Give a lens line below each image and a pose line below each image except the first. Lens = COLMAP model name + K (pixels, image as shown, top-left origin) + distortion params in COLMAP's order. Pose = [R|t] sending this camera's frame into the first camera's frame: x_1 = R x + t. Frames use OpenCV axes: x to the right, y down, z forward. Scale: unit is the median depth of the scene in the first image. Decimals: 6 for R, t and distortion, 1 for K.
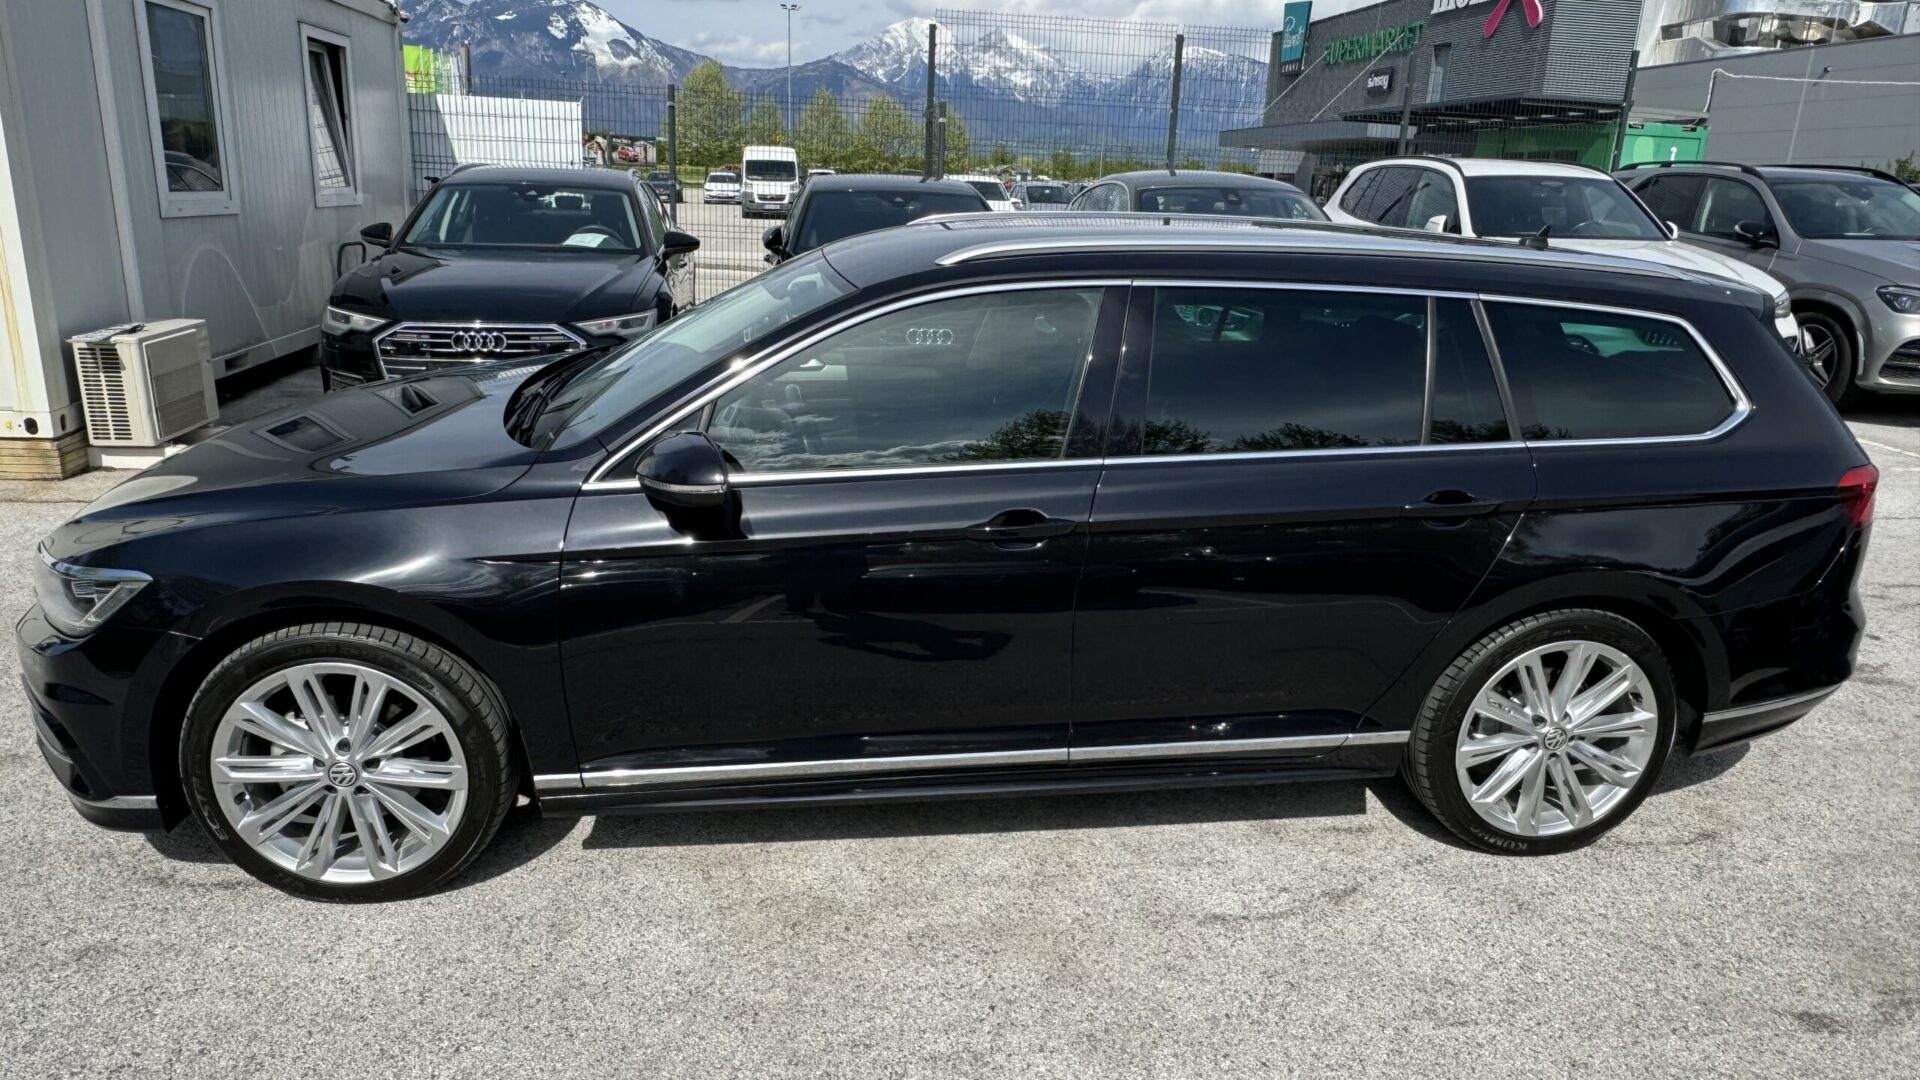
lens RADIAL K [[1225.2, 0, 956.7], [0, 1225.2, 533.0], [0, 0, 1]] dist [-0.003286, 0.004555]
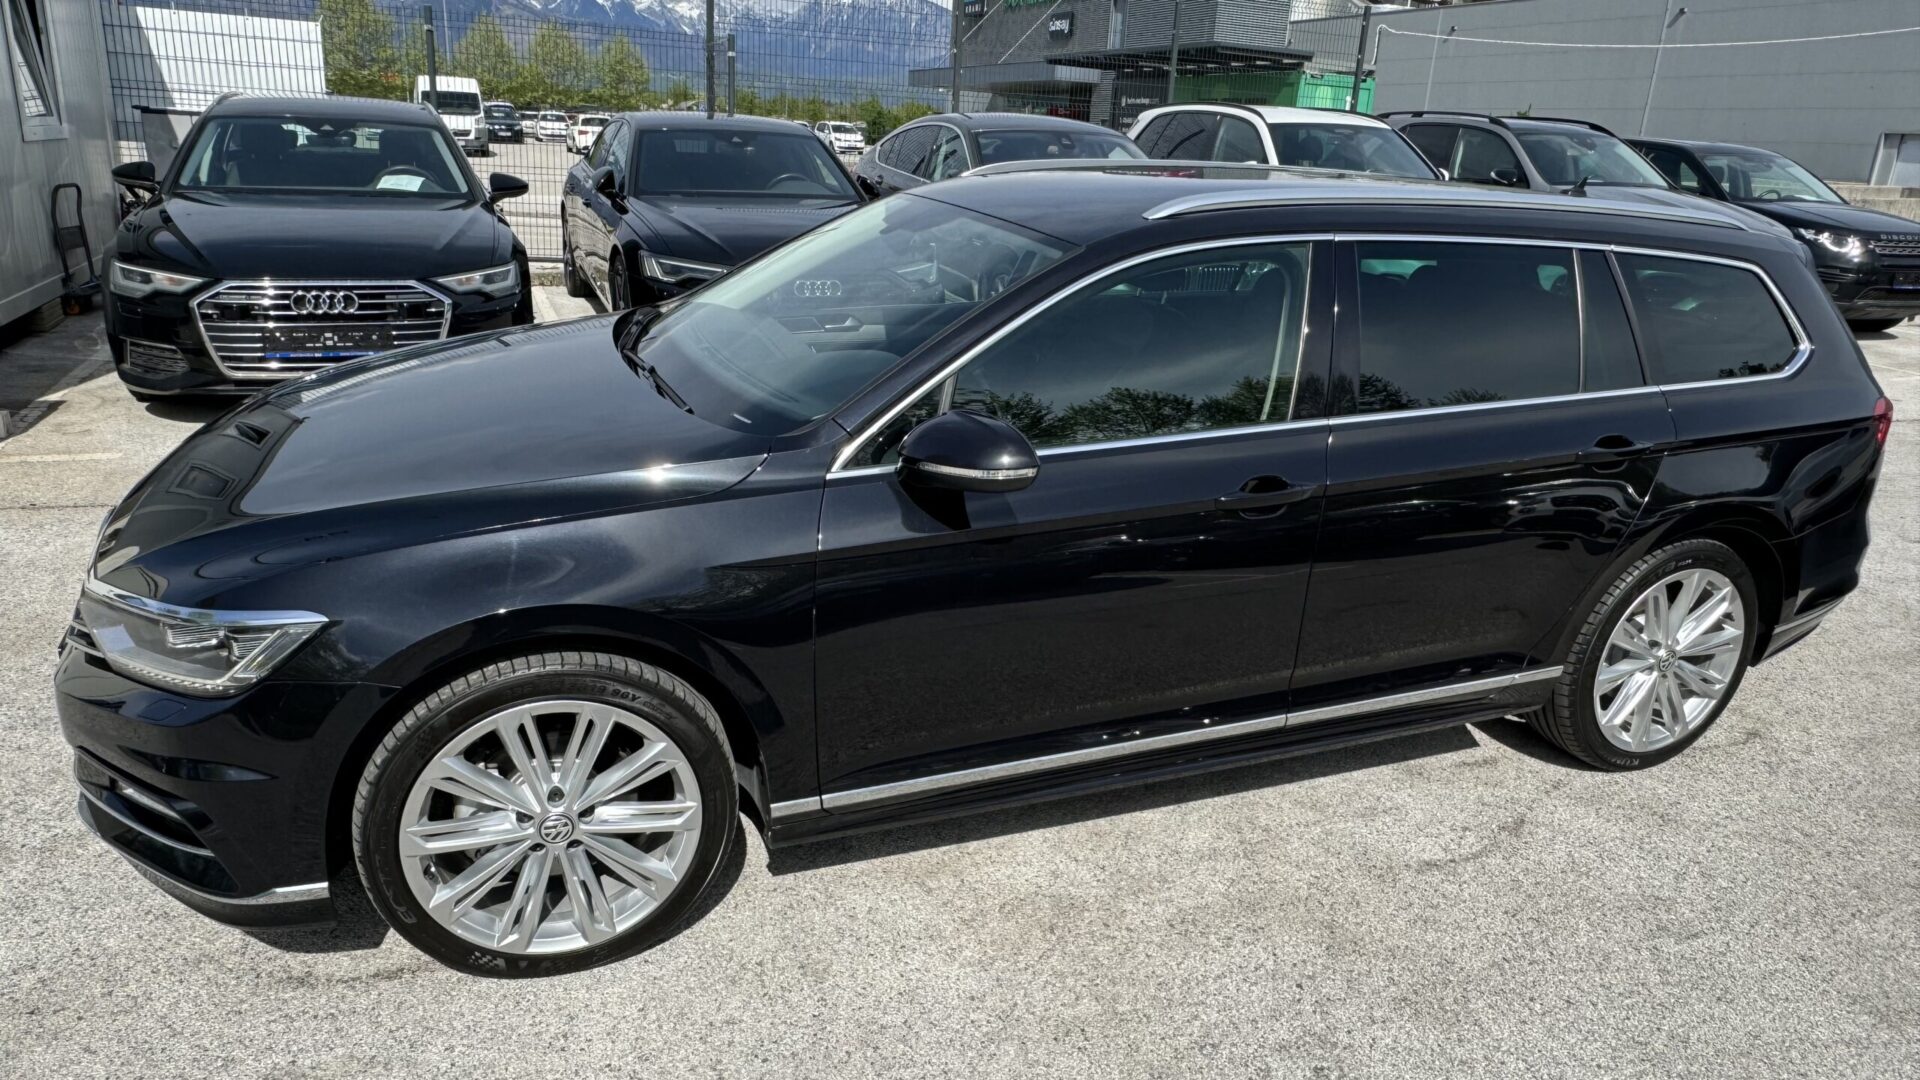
lens RADIAL K [[1225.2, 0, 956.7], [0, 1225.2, 533.0], [0, 0, 1]] dist [-0.003286, 0.004555]
pose [[0.971080, -0.062570, 0.230411, -0.353559], [0.051944, 0.997300, 0.051906, -0.031889], [-0.233037, -0.038437, 0.971708, 0.099521]]
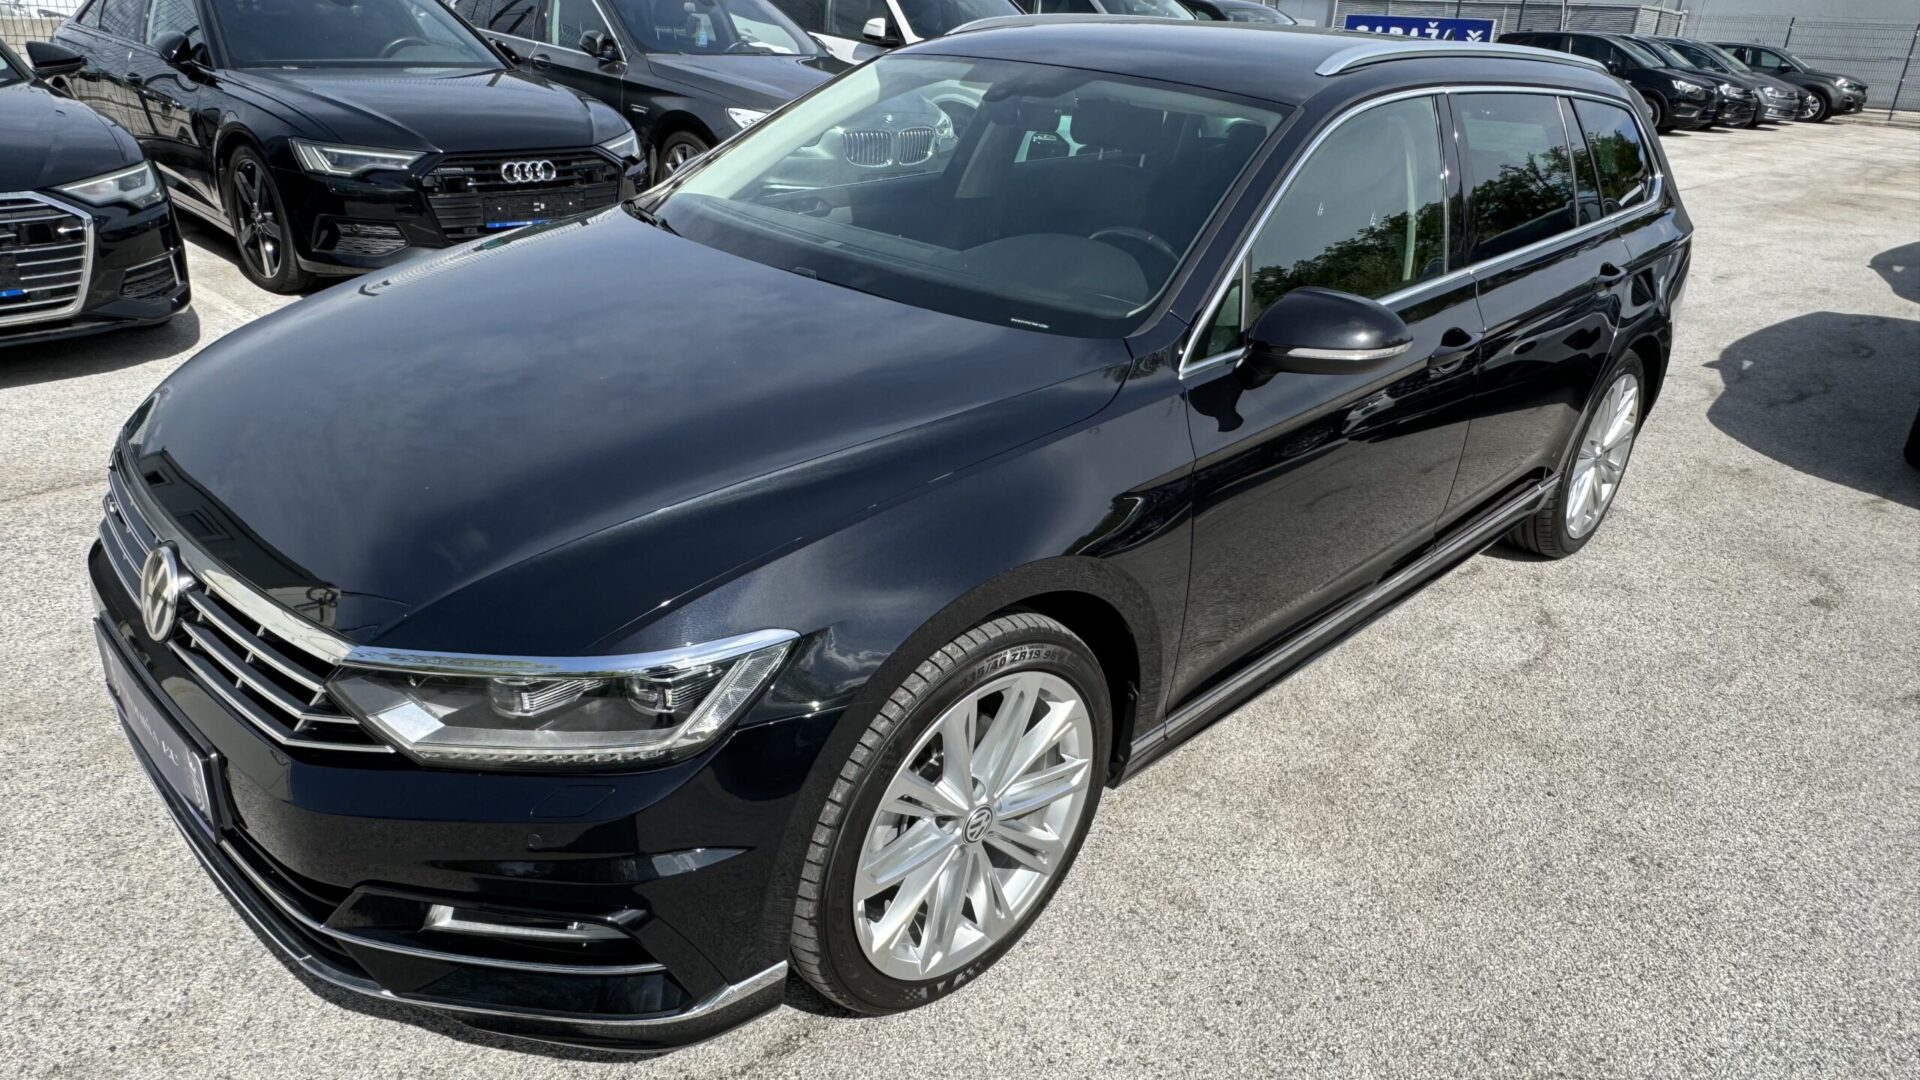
lens RADIAL K [[1225.2, 0, 956.7], [0, 1225.2, 533.0], [0, 0, 1]] dist [-0.003286, 0.004555]
pose [[0.793463, -0.234954, 0.561438, -0.750397], [0.151823, 0.969728, 0.191250, -0.094788], [-0.589378, -0.066511, 0.805115, 0.372284]]
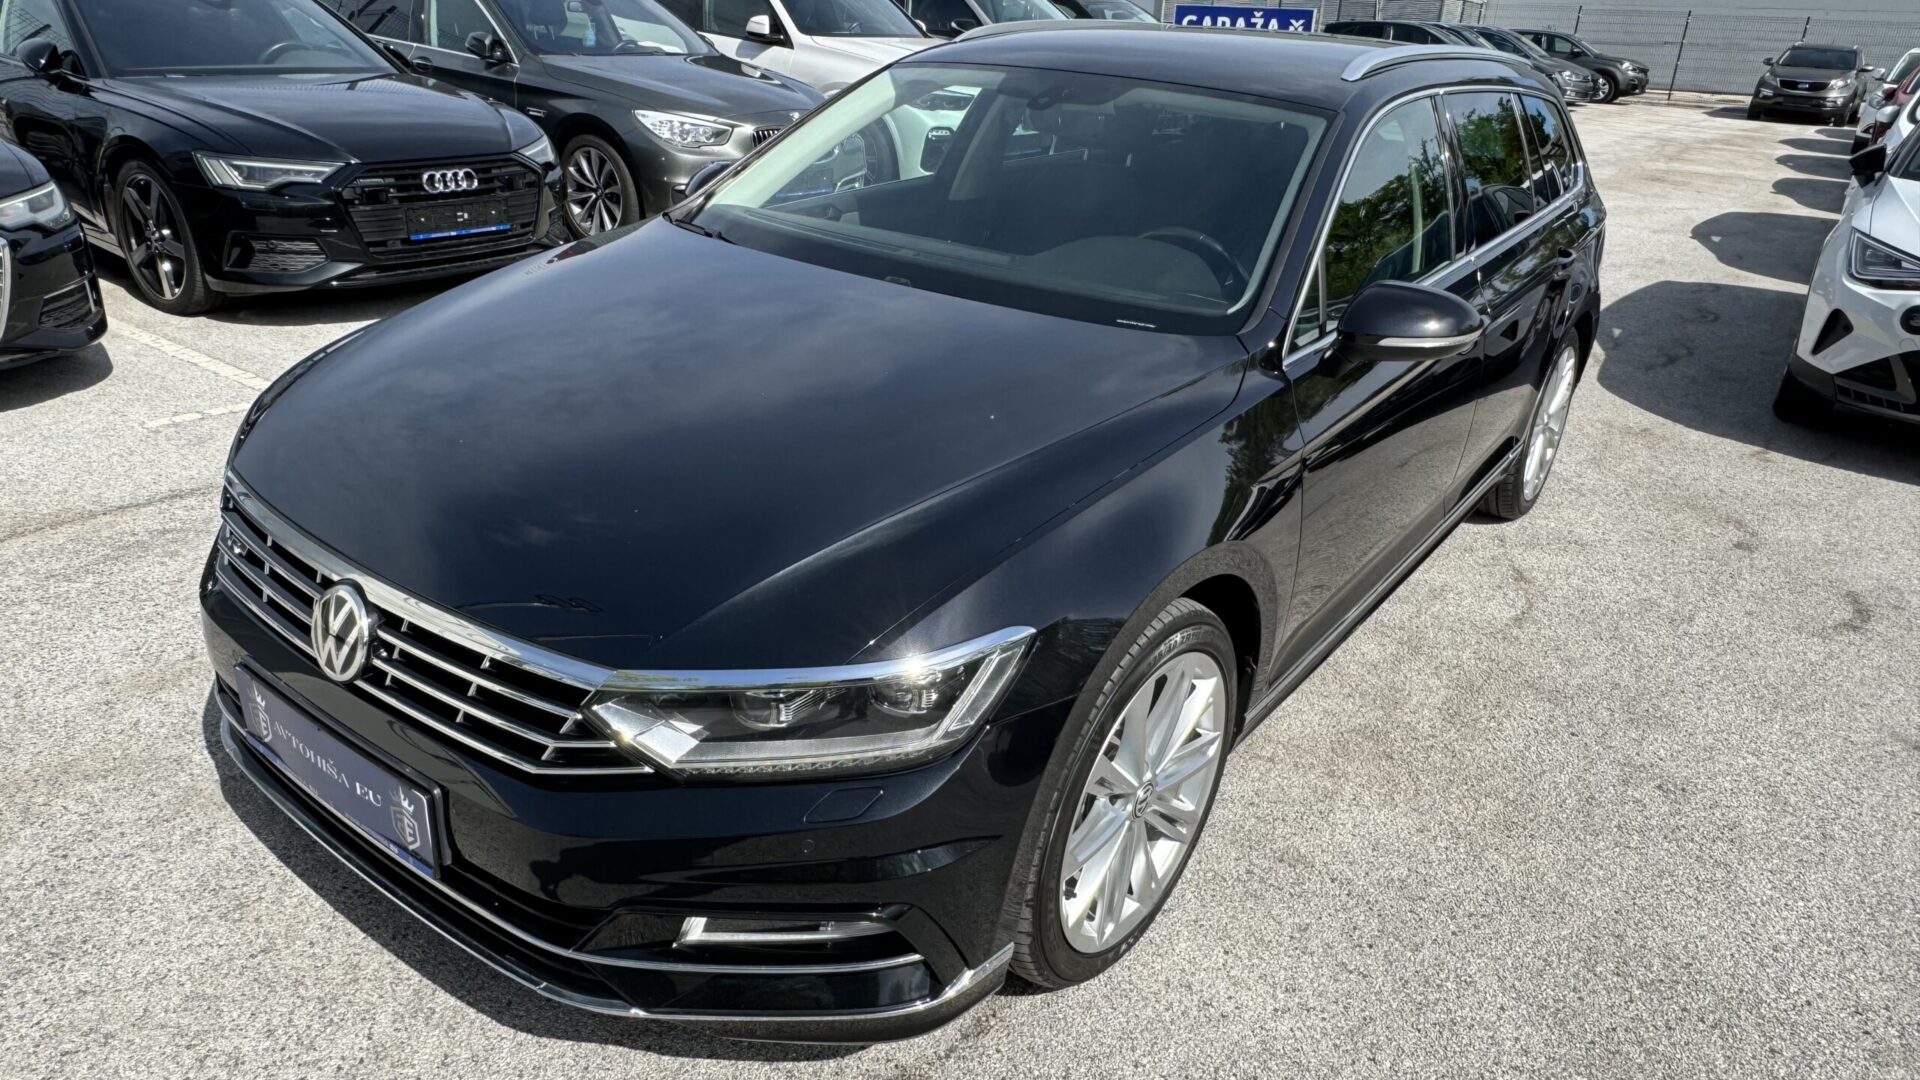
lens RADIAL K [[1225.2, 0, 956.7], [0, 1225.2, 533.0], [0, 0, 1]] dist [-0.003286, 0.004555]
pose [[0.706876, -0.281313, 0.648991, -0.884160], [0.182377, 0.958976, 0.217035, -0.128953], [-0.683422, -0.035056, 0.729182, 0.450872]]
